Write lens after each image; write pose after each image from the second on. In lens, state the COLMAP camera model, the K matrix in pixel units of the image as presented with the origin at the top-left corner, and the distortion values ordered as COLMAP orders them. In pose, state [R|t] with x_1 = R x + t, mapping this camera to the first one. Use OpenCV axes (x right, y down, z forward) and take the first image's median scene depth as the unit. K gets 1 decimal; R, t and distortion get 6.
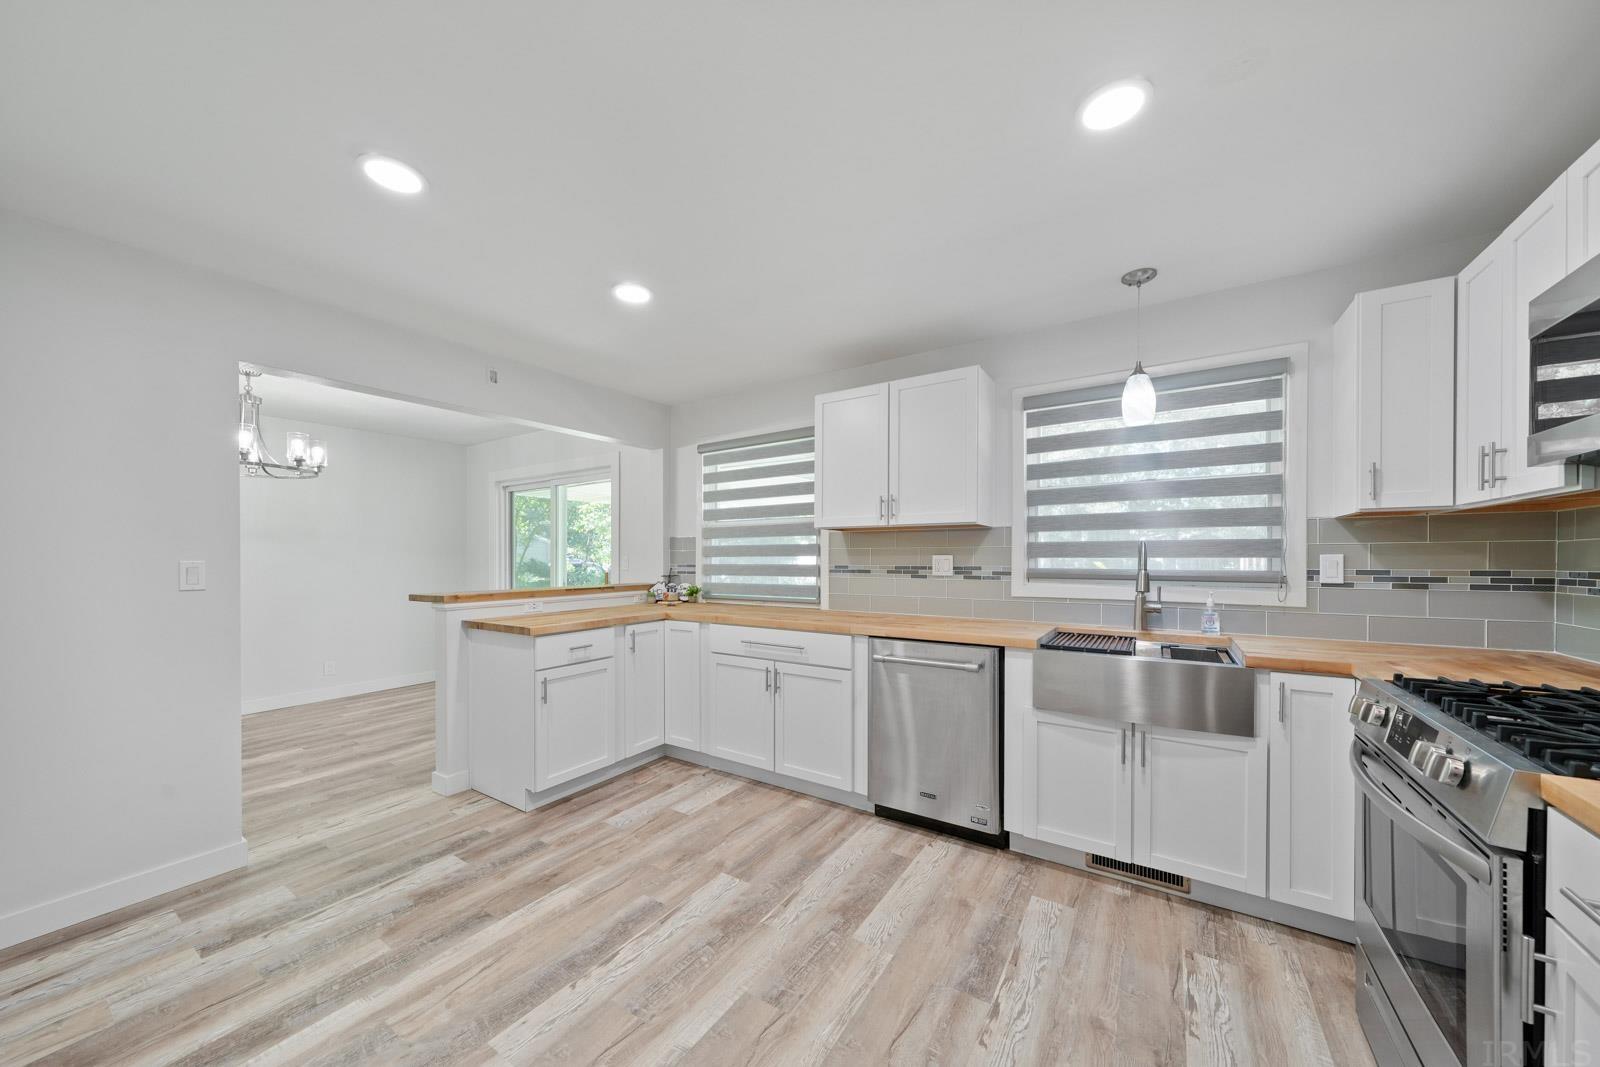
lens RADIAL K [[551.5, 0, 794.0], [0, 551.5, 545.7], [0, 0, 1]] dist [0.000948, -0.000552]
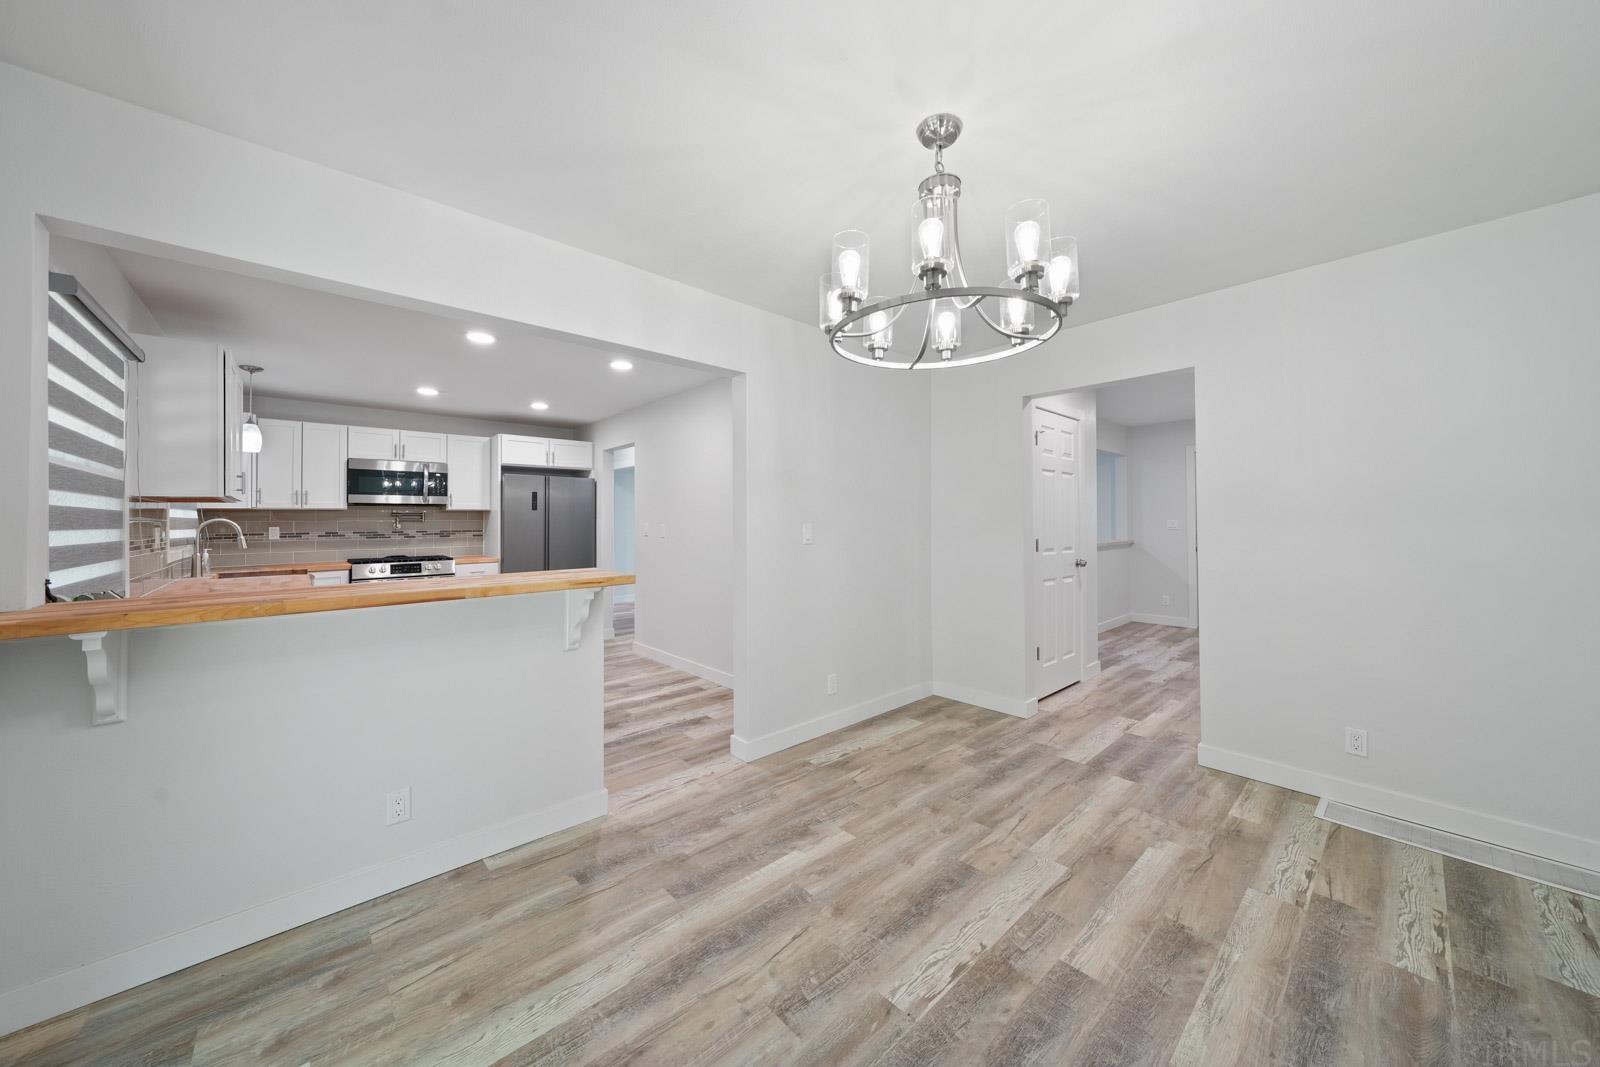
lens RADIAL K [[551.5, 0, 803.5], [0, 551.5, 526.2], [0, 0, 1]] dist [0.000948, -0.000552]
pose [[-0.970542, 0.017658, 0.240283, -1.321662], [0.017336, 0.999844, -0.003454, 0.031112], [-0.240306, 0.000813, -0.970697, 1.996727]]
